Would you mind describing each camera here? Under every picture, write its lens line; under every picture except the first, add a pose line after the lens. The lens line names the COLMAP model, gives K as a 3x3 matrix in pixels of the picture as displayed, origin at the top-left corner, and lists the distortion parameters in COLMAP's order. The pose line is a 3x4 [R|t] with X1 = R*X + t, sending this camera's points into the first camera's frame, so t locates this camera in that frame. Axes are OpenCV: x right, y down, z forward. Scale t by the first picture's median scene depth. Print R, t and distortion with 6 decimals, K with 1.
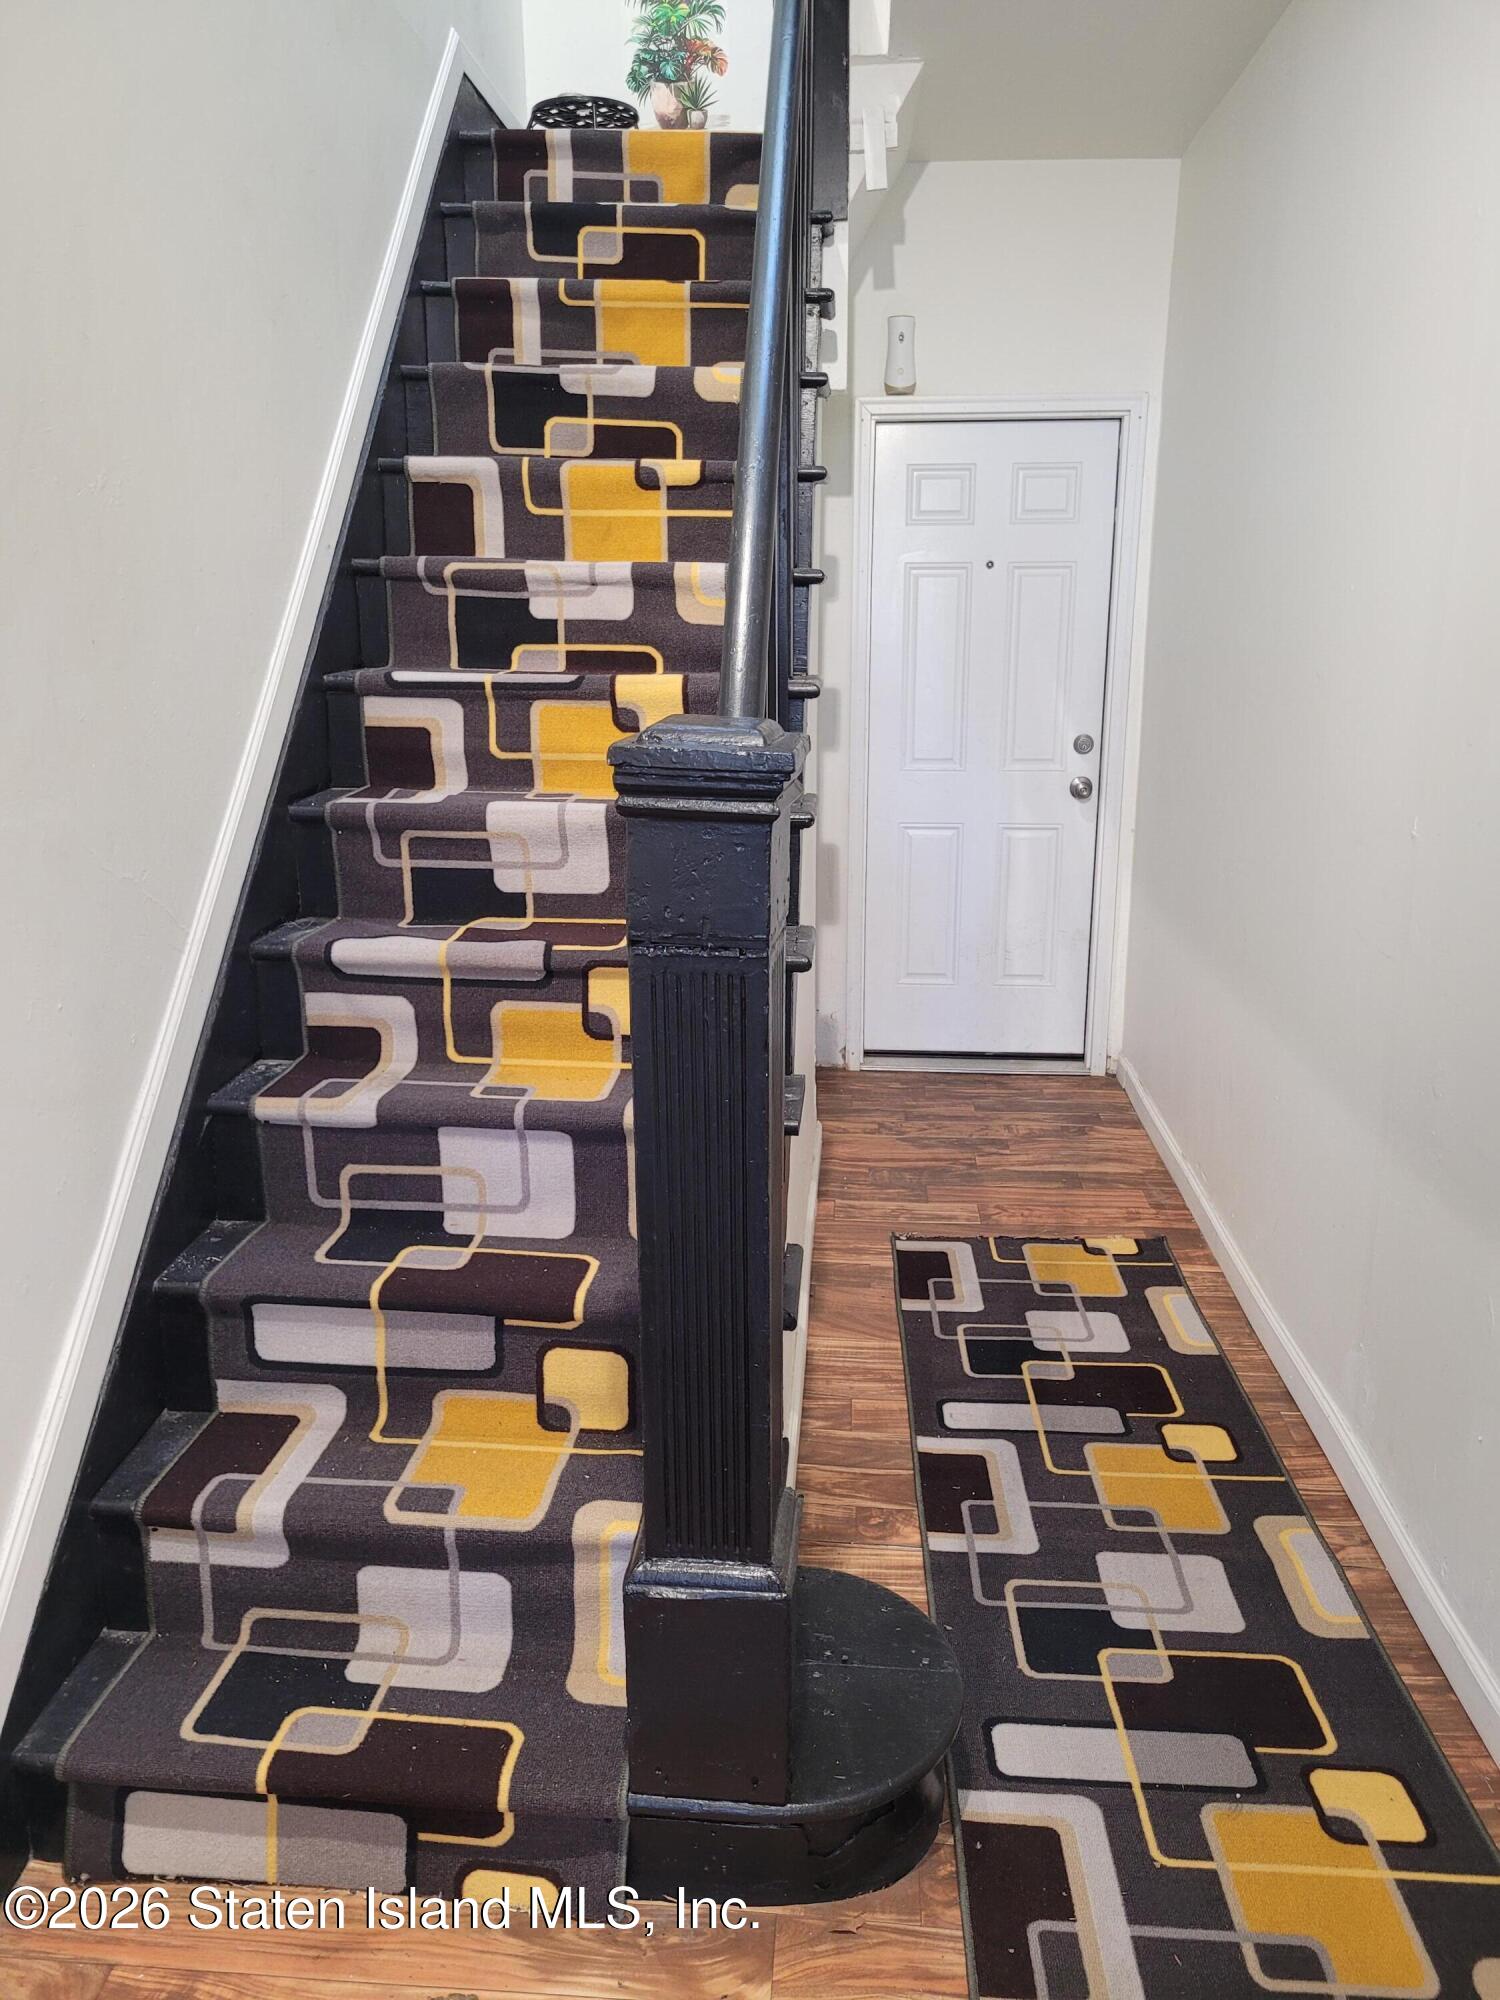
lens RADIAL K [[1461.2, 0, 750.0], [0, 1461.2, 1000.0], [0, 0, 1]] dist [0.011905, 0.000451]
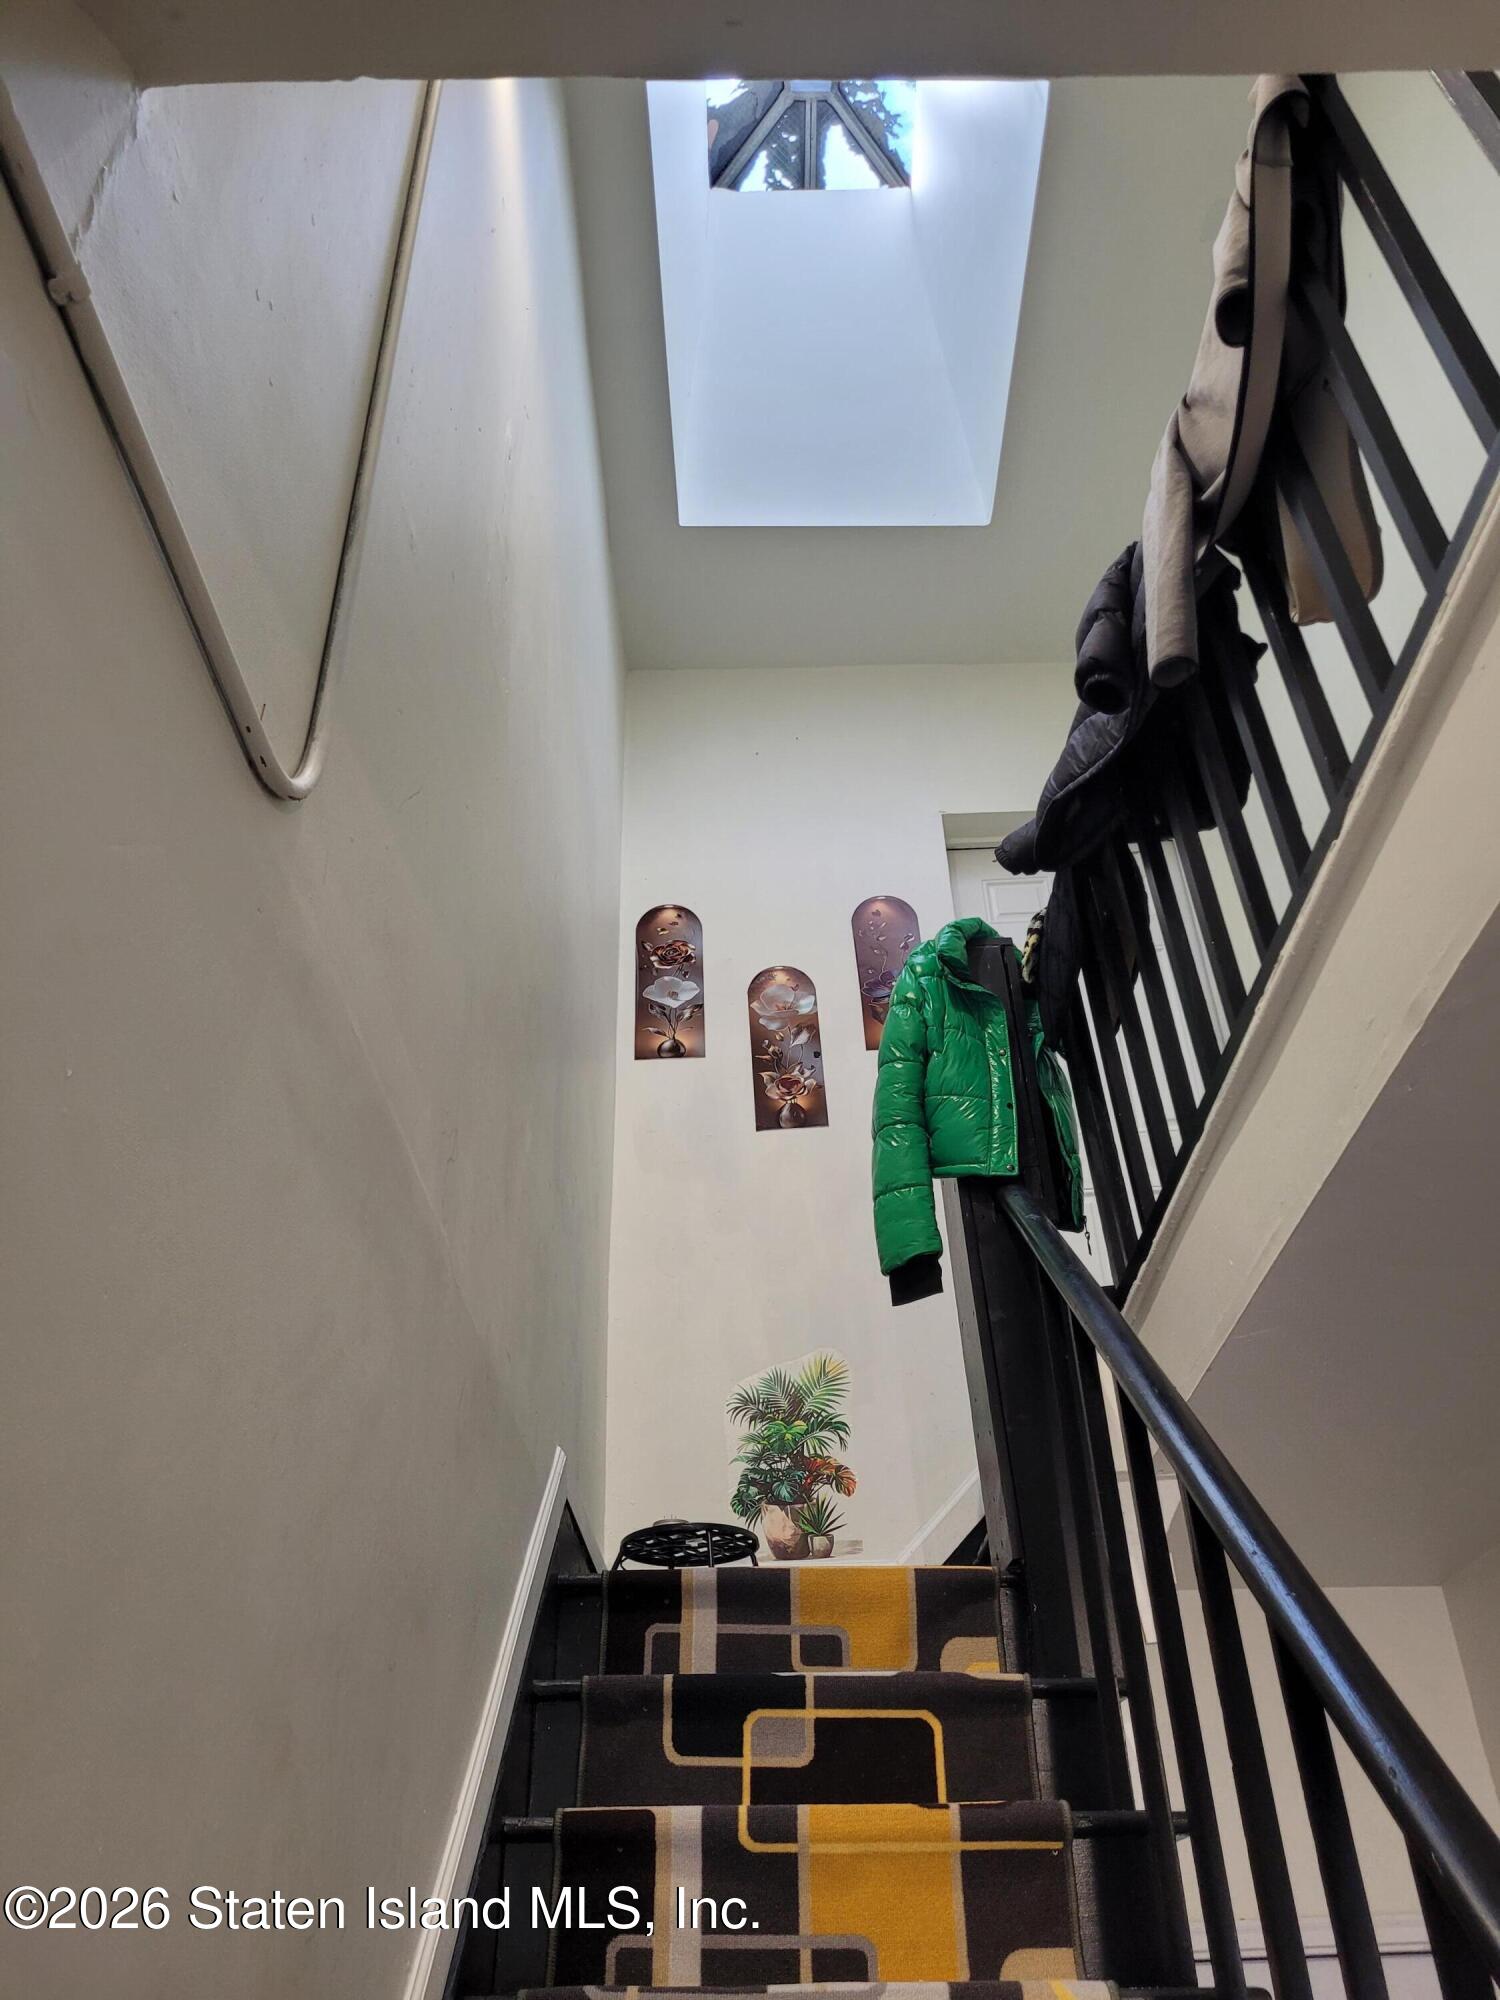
lens RADIAL K [[1461.2, 0, 750.0], [0, 1461.2, 1000.0], [0, 0, 1]] dist [0.011905, 0.000451]
pose [[0.997640, 0.007410, 0.068255, -0.154786], [0.048183, 0.632648, -0.772940, -0.218834], [-0.048909, 0.774404, 0.630798, 0.339672]]
